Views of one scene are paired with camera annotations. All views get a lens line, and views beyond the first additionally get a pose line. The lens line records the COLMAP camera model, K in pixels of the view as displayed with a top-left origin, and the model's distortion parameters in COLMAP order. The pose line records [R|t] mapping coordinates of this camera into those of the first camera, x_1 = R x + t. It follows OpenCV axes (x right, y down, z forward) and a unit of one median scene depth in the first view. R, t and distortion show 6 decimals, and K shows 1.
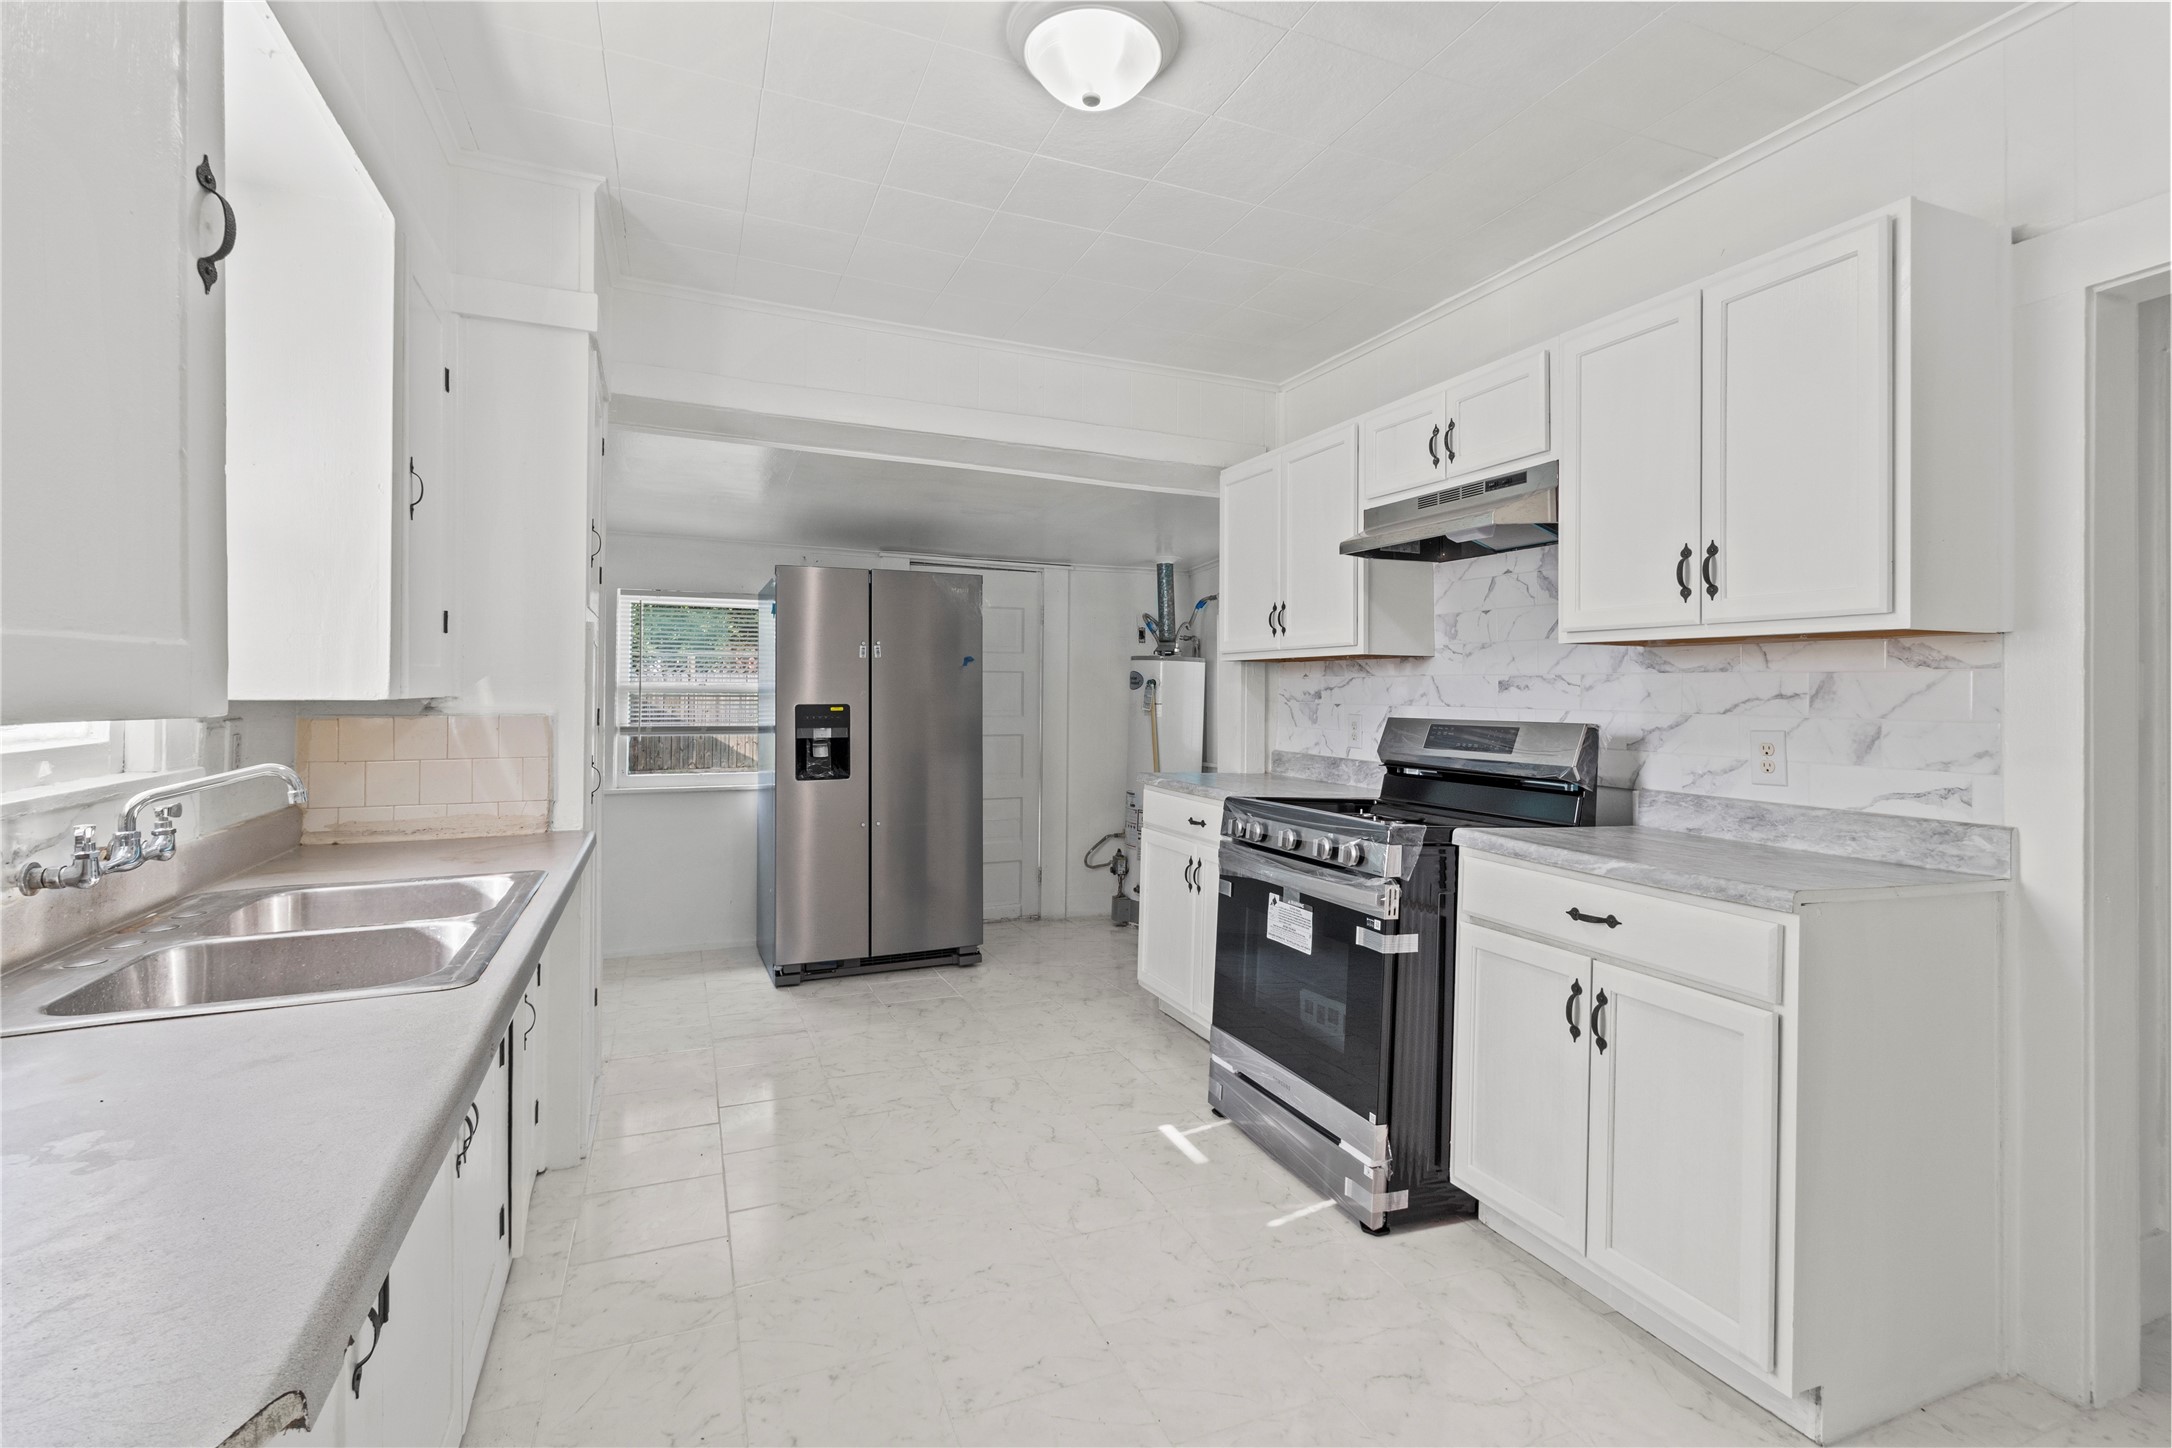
lens RADIAL K [[1017.2, 0, 1099.0], [0, 1017.2, 705.5], [0, 0, 1]] dist [0.021434, 0.000606]
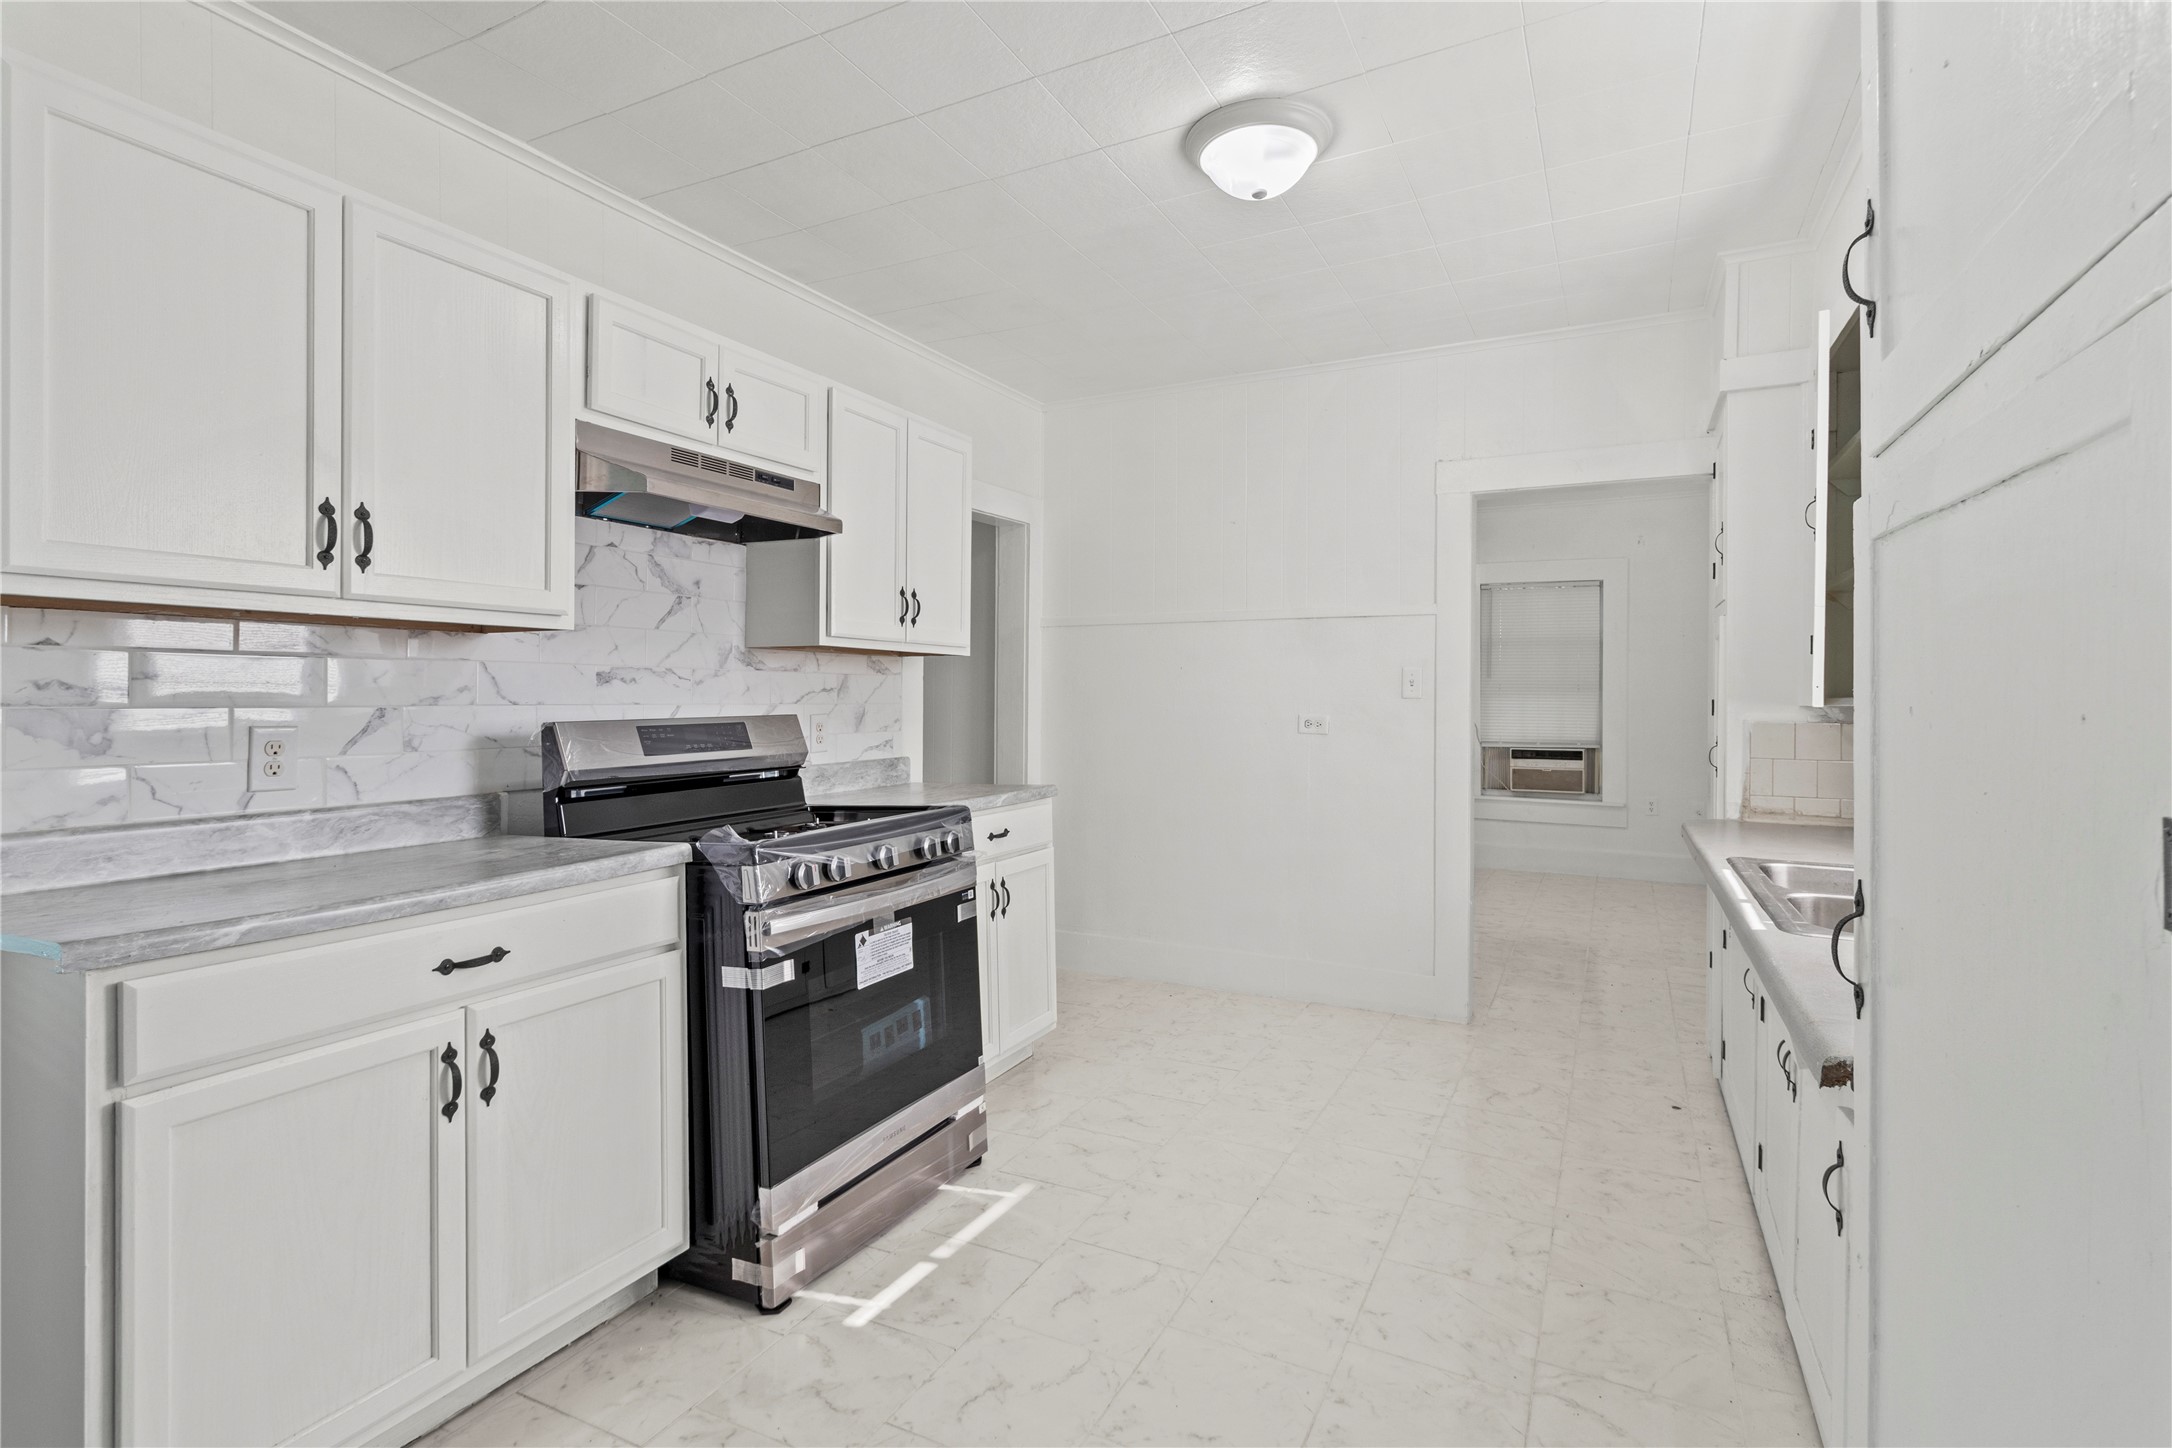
lens RADIAL K [[1017.2, 0, 1100.1], [0, 1017.2, 711.1], [0, 0, 1]] dist [0.021434, 0.000606]
pose [[-0.650725, -0.025981, 0.758869, -0.582939], [-0.002214, 0.999475, 0.032320, -0.022521], [-0.759310, 0.019351, -0.650441, 1.400207]]
